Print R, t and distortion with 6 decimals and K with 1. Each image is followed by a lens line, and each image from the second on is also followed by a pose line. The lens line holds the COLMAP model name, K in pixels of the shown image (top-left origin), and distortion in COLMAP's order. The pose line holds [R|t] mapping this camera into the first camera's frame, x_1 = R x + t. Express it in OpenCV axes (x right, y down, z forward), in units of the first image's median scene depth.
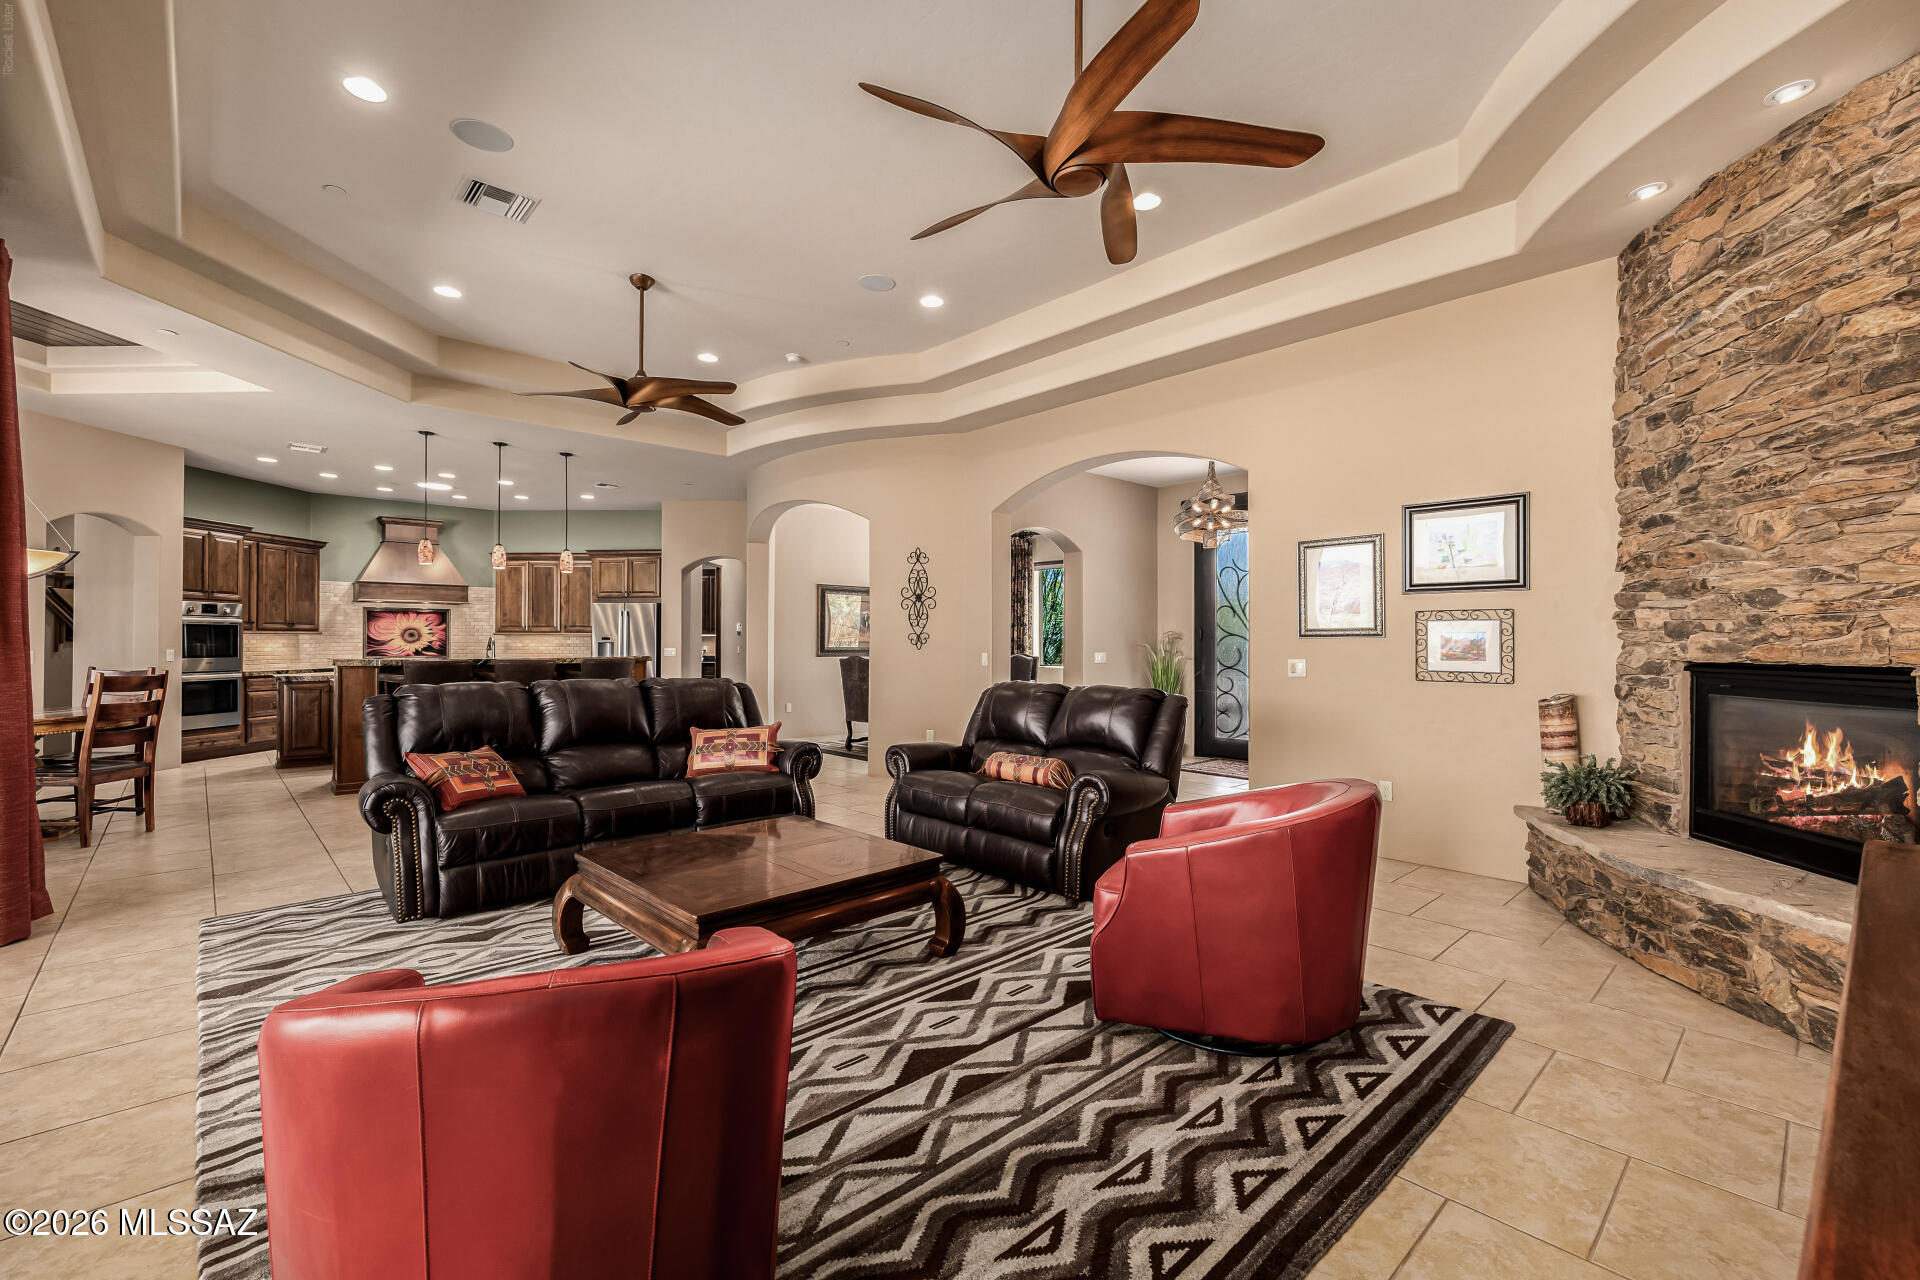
lens RADIAL K [[823.6, 0, 950.5], [0, 823.6, 639.1], [0, 0, 1]] dist [0.000771, 0.001260]
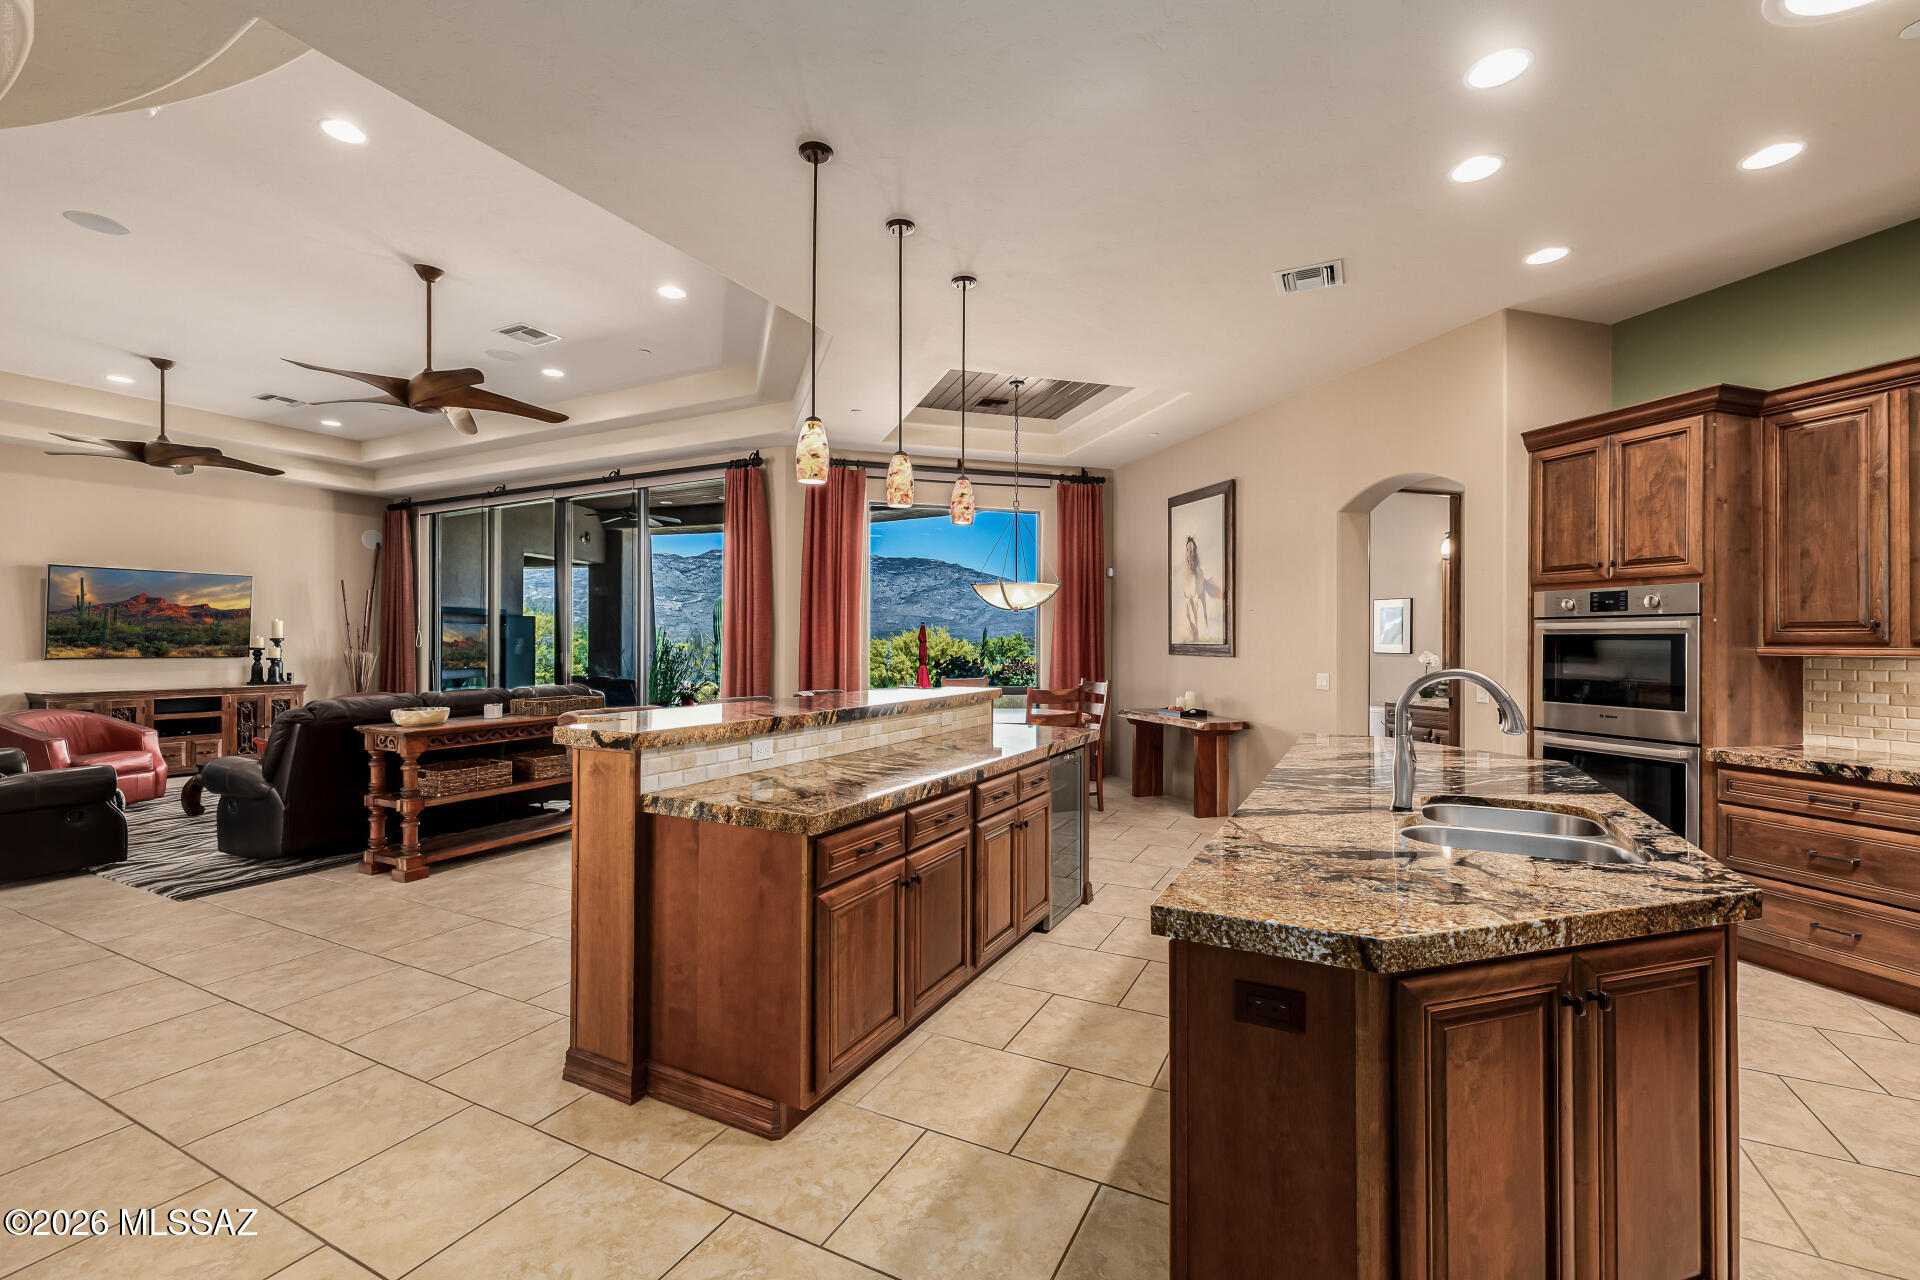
lens RADIAL K [[823.6, 0, 954.4], [0, 823.6, 642.2], [0, 0, 1]] dist [0.000771, 0.001260]
pose [[-0.938192, -0.003215, -0.346102, -0.652719], [-0.003259, 0.999995, -0.000454, -0.020427], [0.346101, 0.000702, -0.938197, 2.218224]]
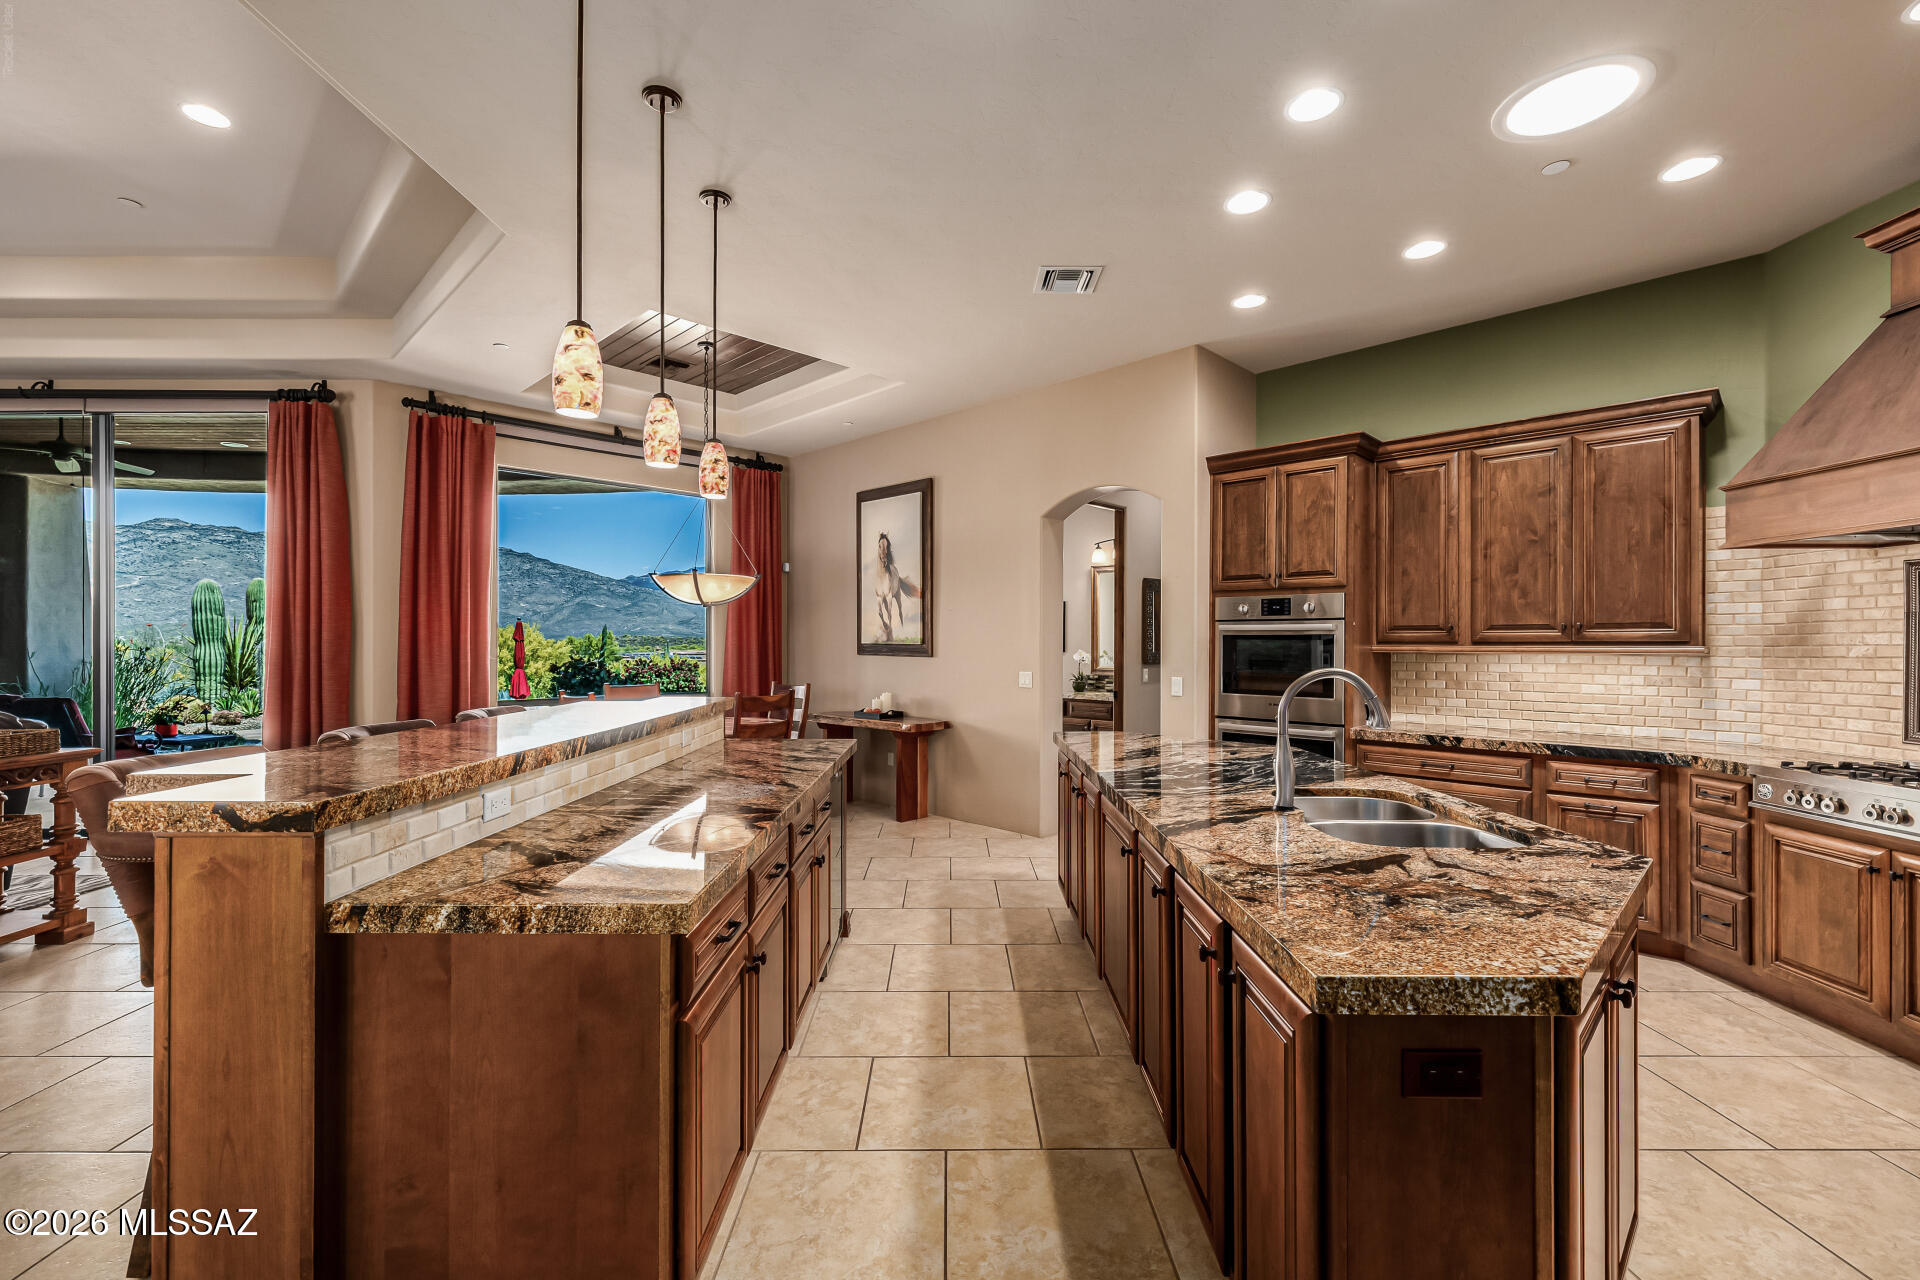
lens RADIAL K [[823.6, 0, 955.9], [0, 823.6, 646.0], [0, 0, 1]] dist [0.000771, 0.001260]
pose [[-0.670455, 0.001736, -0.741948, -0.581976], [-0.001485, 0.999992, 0.003681, -0.020735], [0.741948, 0.003570, -0.670447, 2.048746]]
